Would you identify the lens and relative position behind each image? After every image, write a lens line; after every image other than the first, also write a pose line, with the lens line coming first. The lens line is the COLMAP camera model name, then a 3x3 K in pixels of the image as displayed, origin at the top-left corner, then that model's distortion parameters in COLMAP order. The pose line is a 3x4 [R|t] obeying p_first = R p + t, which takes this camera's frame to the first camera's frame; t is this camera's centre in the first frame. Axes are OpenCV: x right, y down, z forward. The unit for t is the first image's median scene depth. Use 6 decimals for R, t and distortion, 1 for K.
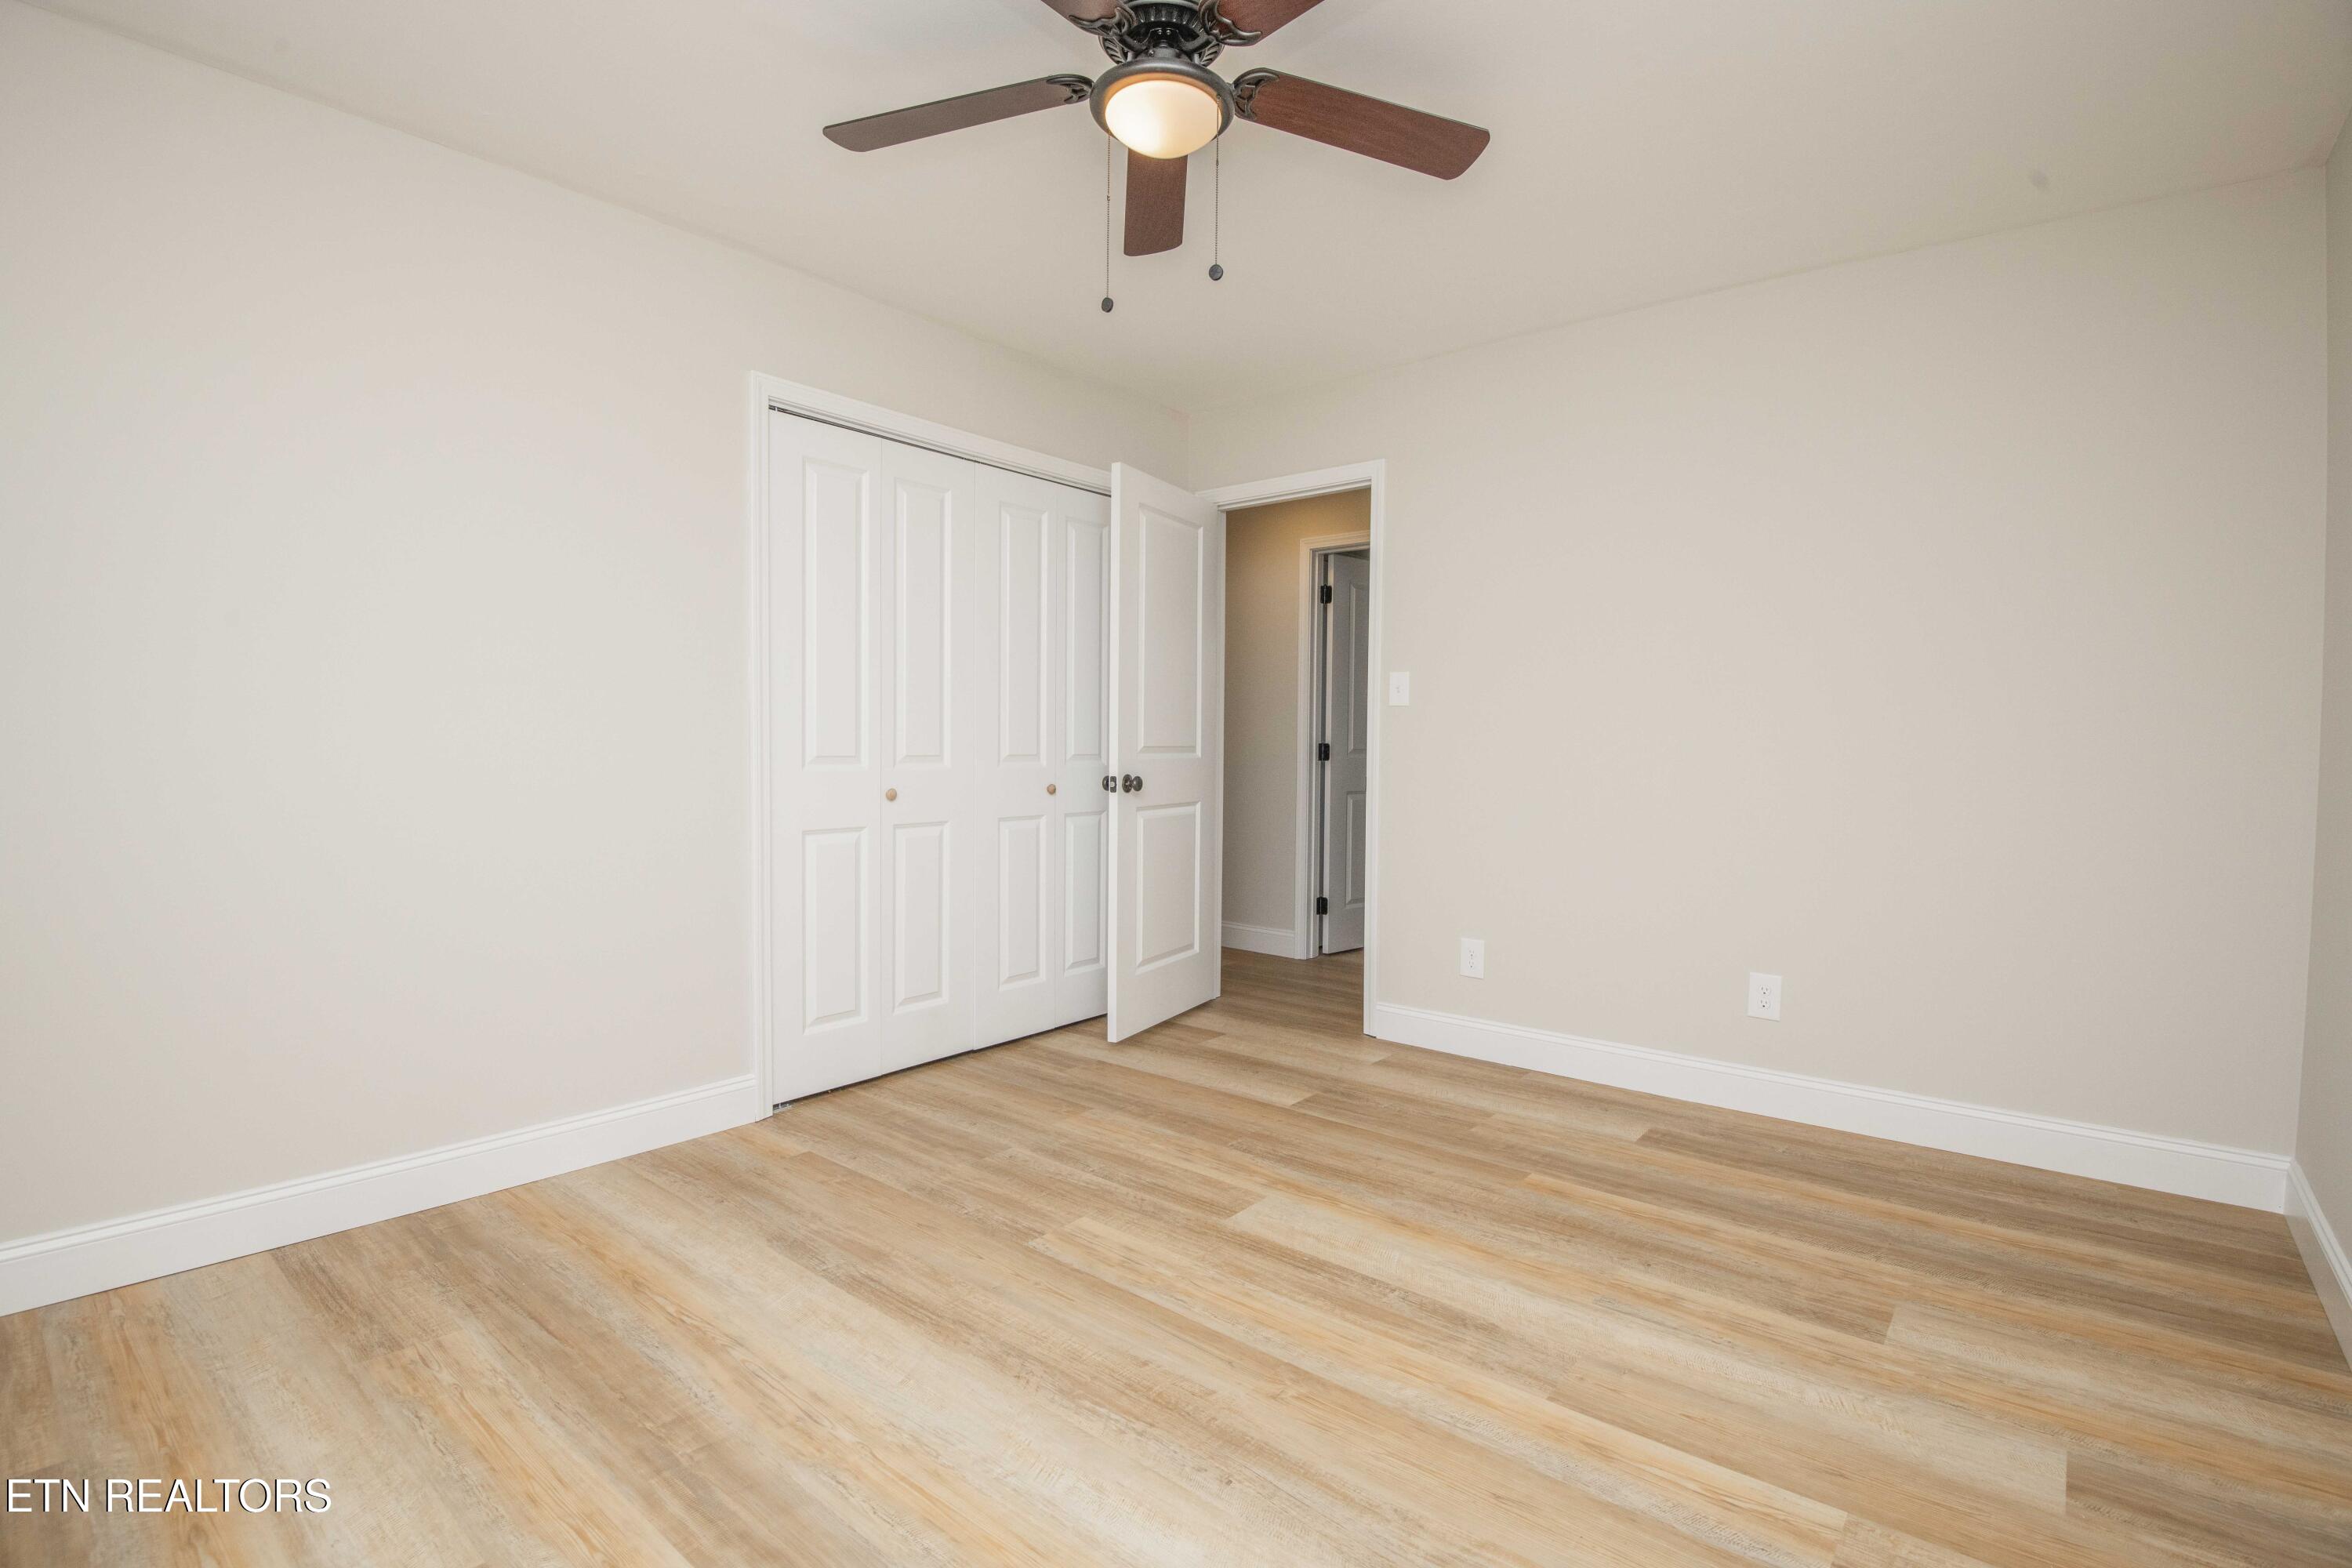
lens RADIAL K [[1091.5, 0, 1177.5], [0, 1091.5, 783.5], [0, 0, 1]] dist [-0.021581, -0.012440]
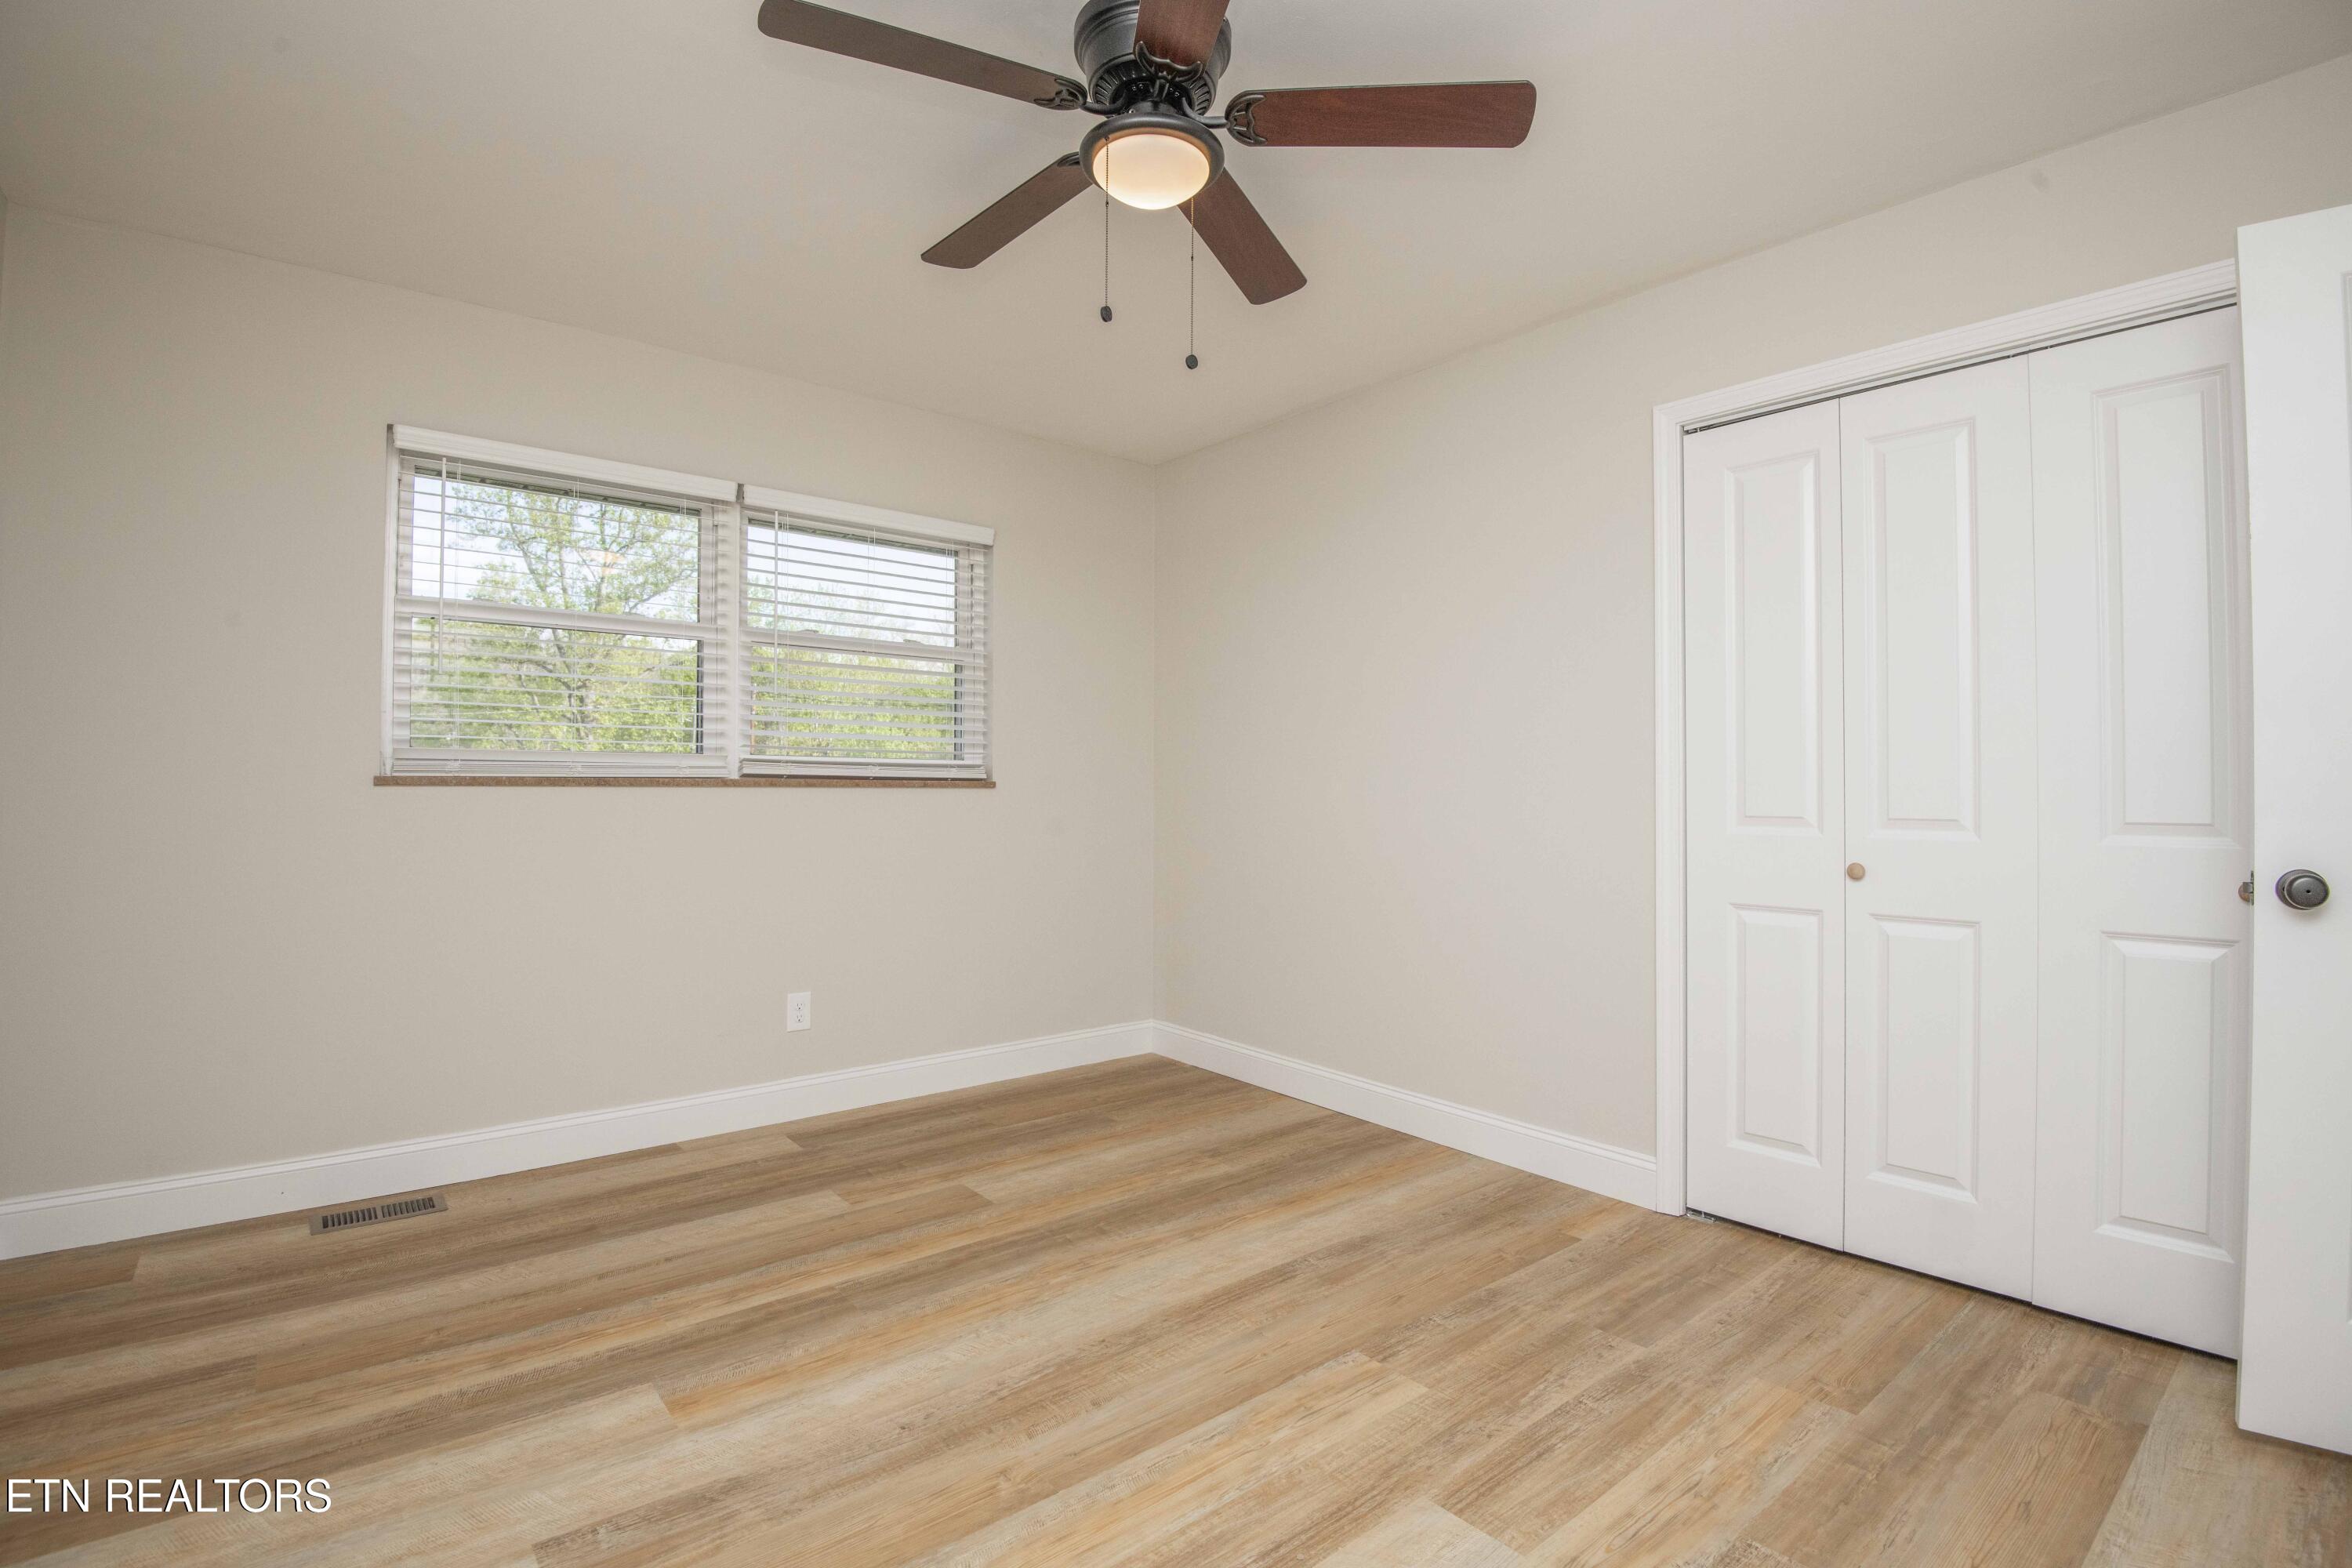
lens RADIAL K [[1091.5, 0, 1190.5], [0, 1091.5, 781.0], [0, 0, 1]] dist [-0.021581, -0.012440]
pose [[-0.180385, -0.016013, -0.983466, 0.675909], [-0.045376, 0.998938, -0.007942, -0.030738], [0.982549, 0.043193, -0.180920, 0.876283]]
